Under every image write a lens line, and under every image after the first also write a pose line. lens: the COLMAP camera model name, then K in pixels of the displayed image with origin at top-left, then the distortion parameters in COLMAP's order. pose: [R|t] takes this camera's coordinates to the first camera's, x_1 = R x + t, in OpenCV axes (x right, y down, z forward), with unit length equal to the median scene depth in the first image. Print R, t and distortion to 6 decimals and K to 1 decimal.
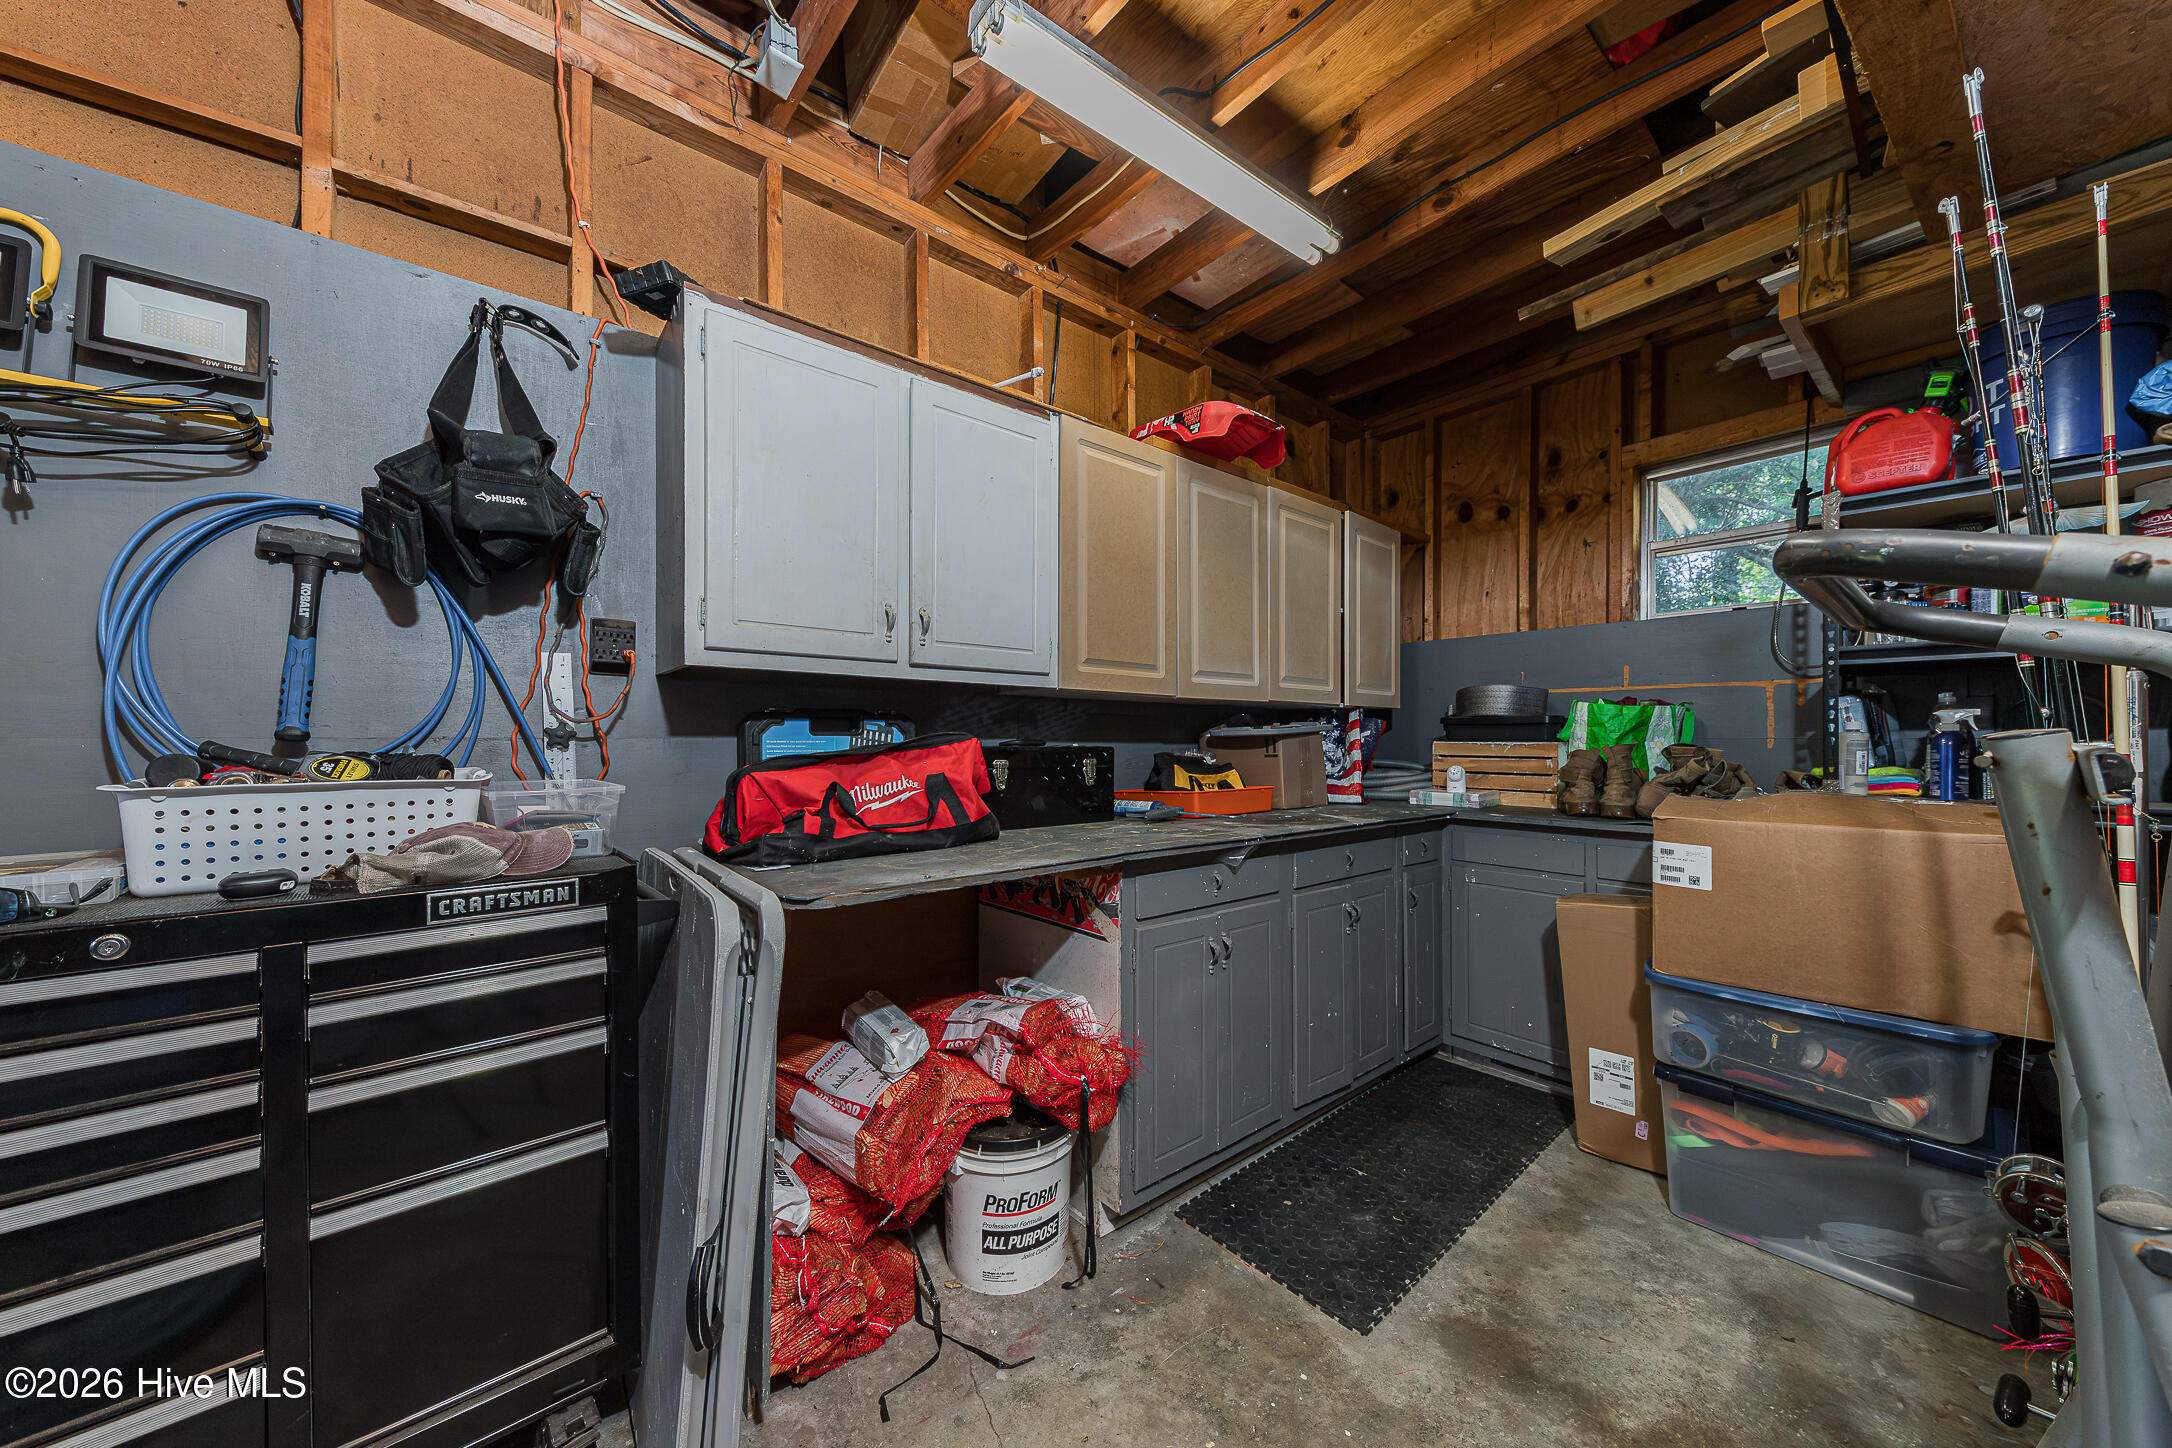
lens RADIAL K [[767.6, 0, 1053.5], [0, 767.6, 732.6], [0, 0, 1]] dist [0.009899, -0.000037]
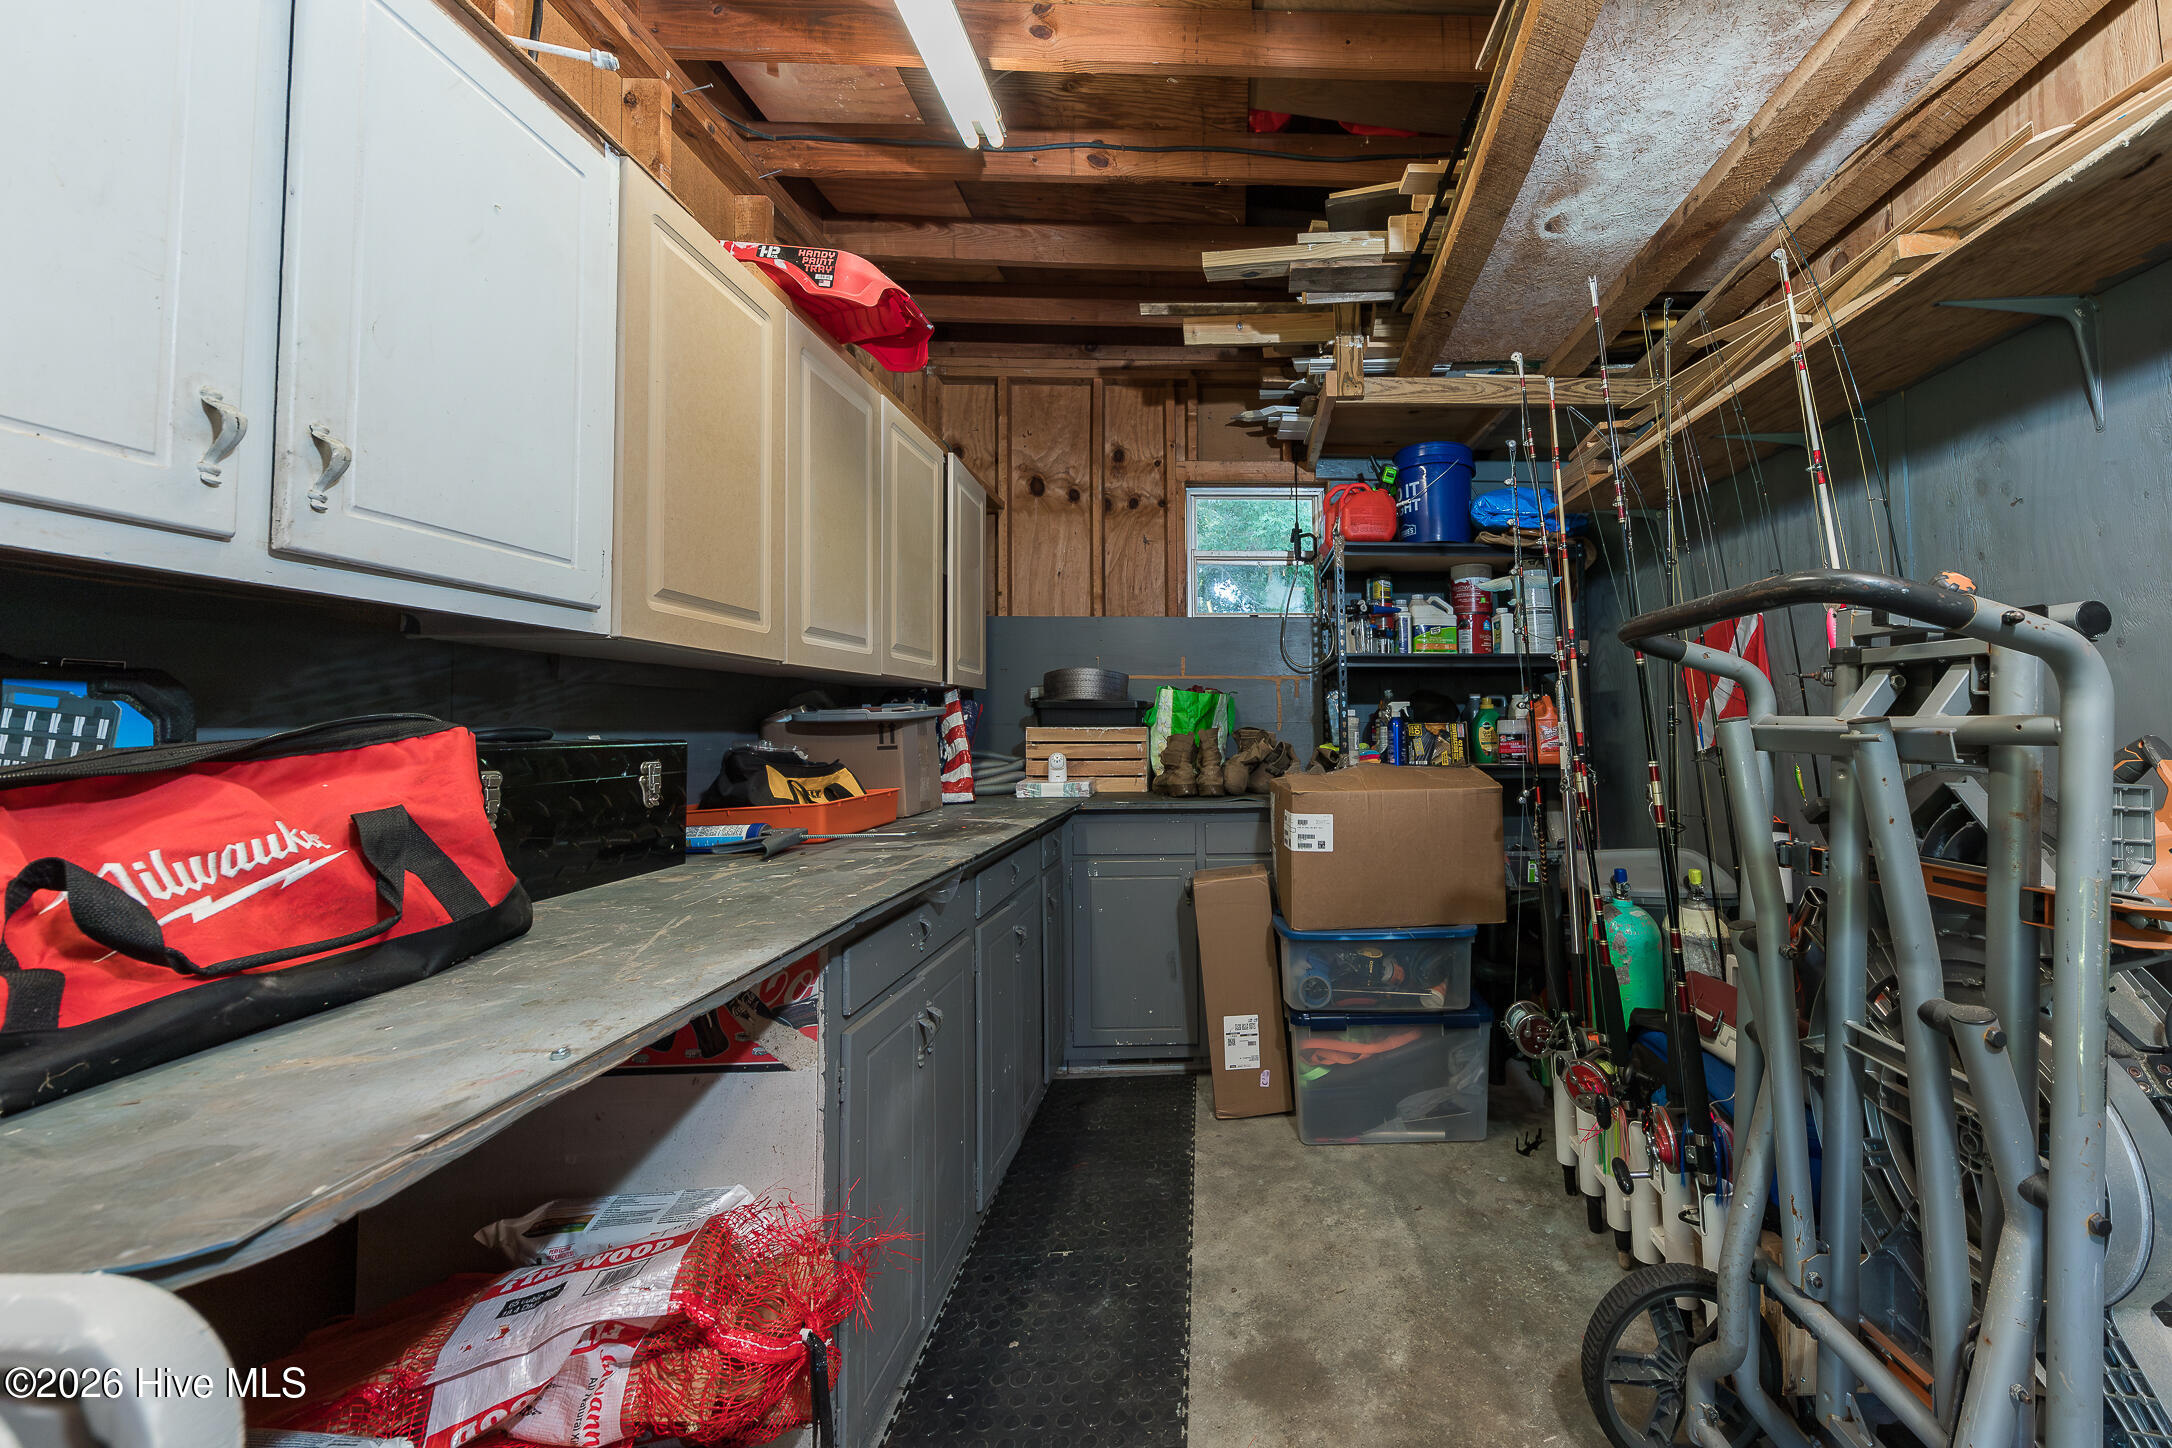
lens RADIAL K [[850.4, 0, 1085.7], [0, 850.4, 680.6], [0, 0, 1]] dist [0.011317, -0.000133]
pose [[0.579785, 0.037753, 0.813895, -0.323003], [-0.002276, 0.998997, -0.044718, 0.001549], [-0.814767, 0.024074, 0.579289, 0.399593]]
